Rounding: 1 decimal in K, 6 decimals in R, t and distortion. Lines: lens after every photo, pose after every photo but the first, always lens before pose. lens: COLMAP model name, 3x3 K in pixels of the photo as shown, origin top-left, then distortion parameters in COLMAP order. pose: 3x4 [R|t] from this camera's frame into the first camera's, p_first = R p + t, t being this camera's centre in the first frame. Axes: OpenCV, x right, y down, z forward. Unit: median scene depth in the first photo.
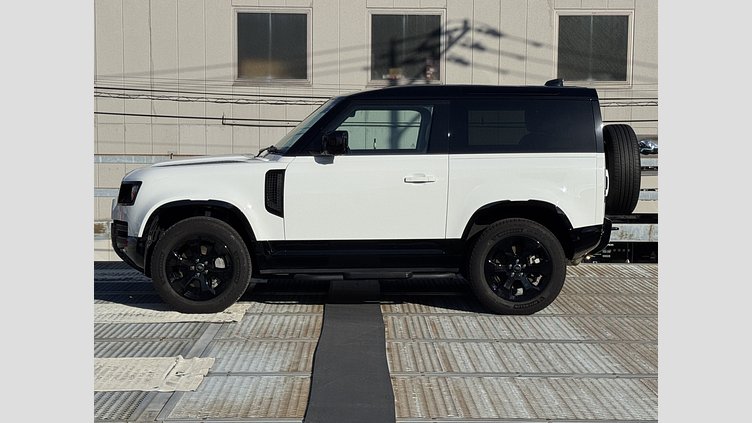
lens RADIAL K [[1511.5, 0, 391.5], [0, 1511.5, 237.3], [0, 0, 1]] dist [0.549414, 0.000000]
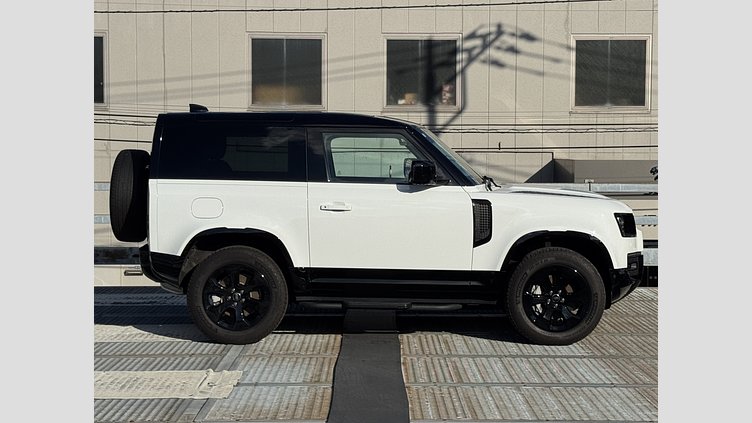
lens RADIAL K [[1736.3, 0, 399.5], [0, 1736.3, 239.1], [0, 0, 1]] dist [0.544794, 0.000000]
pose [[0.999980, -0.002560, -0.005848, 0.002426], [0.002447, 0.999811, -0.019296, 0.009817], [0.005897, 0.019282, 0.999797, -0.225381]]
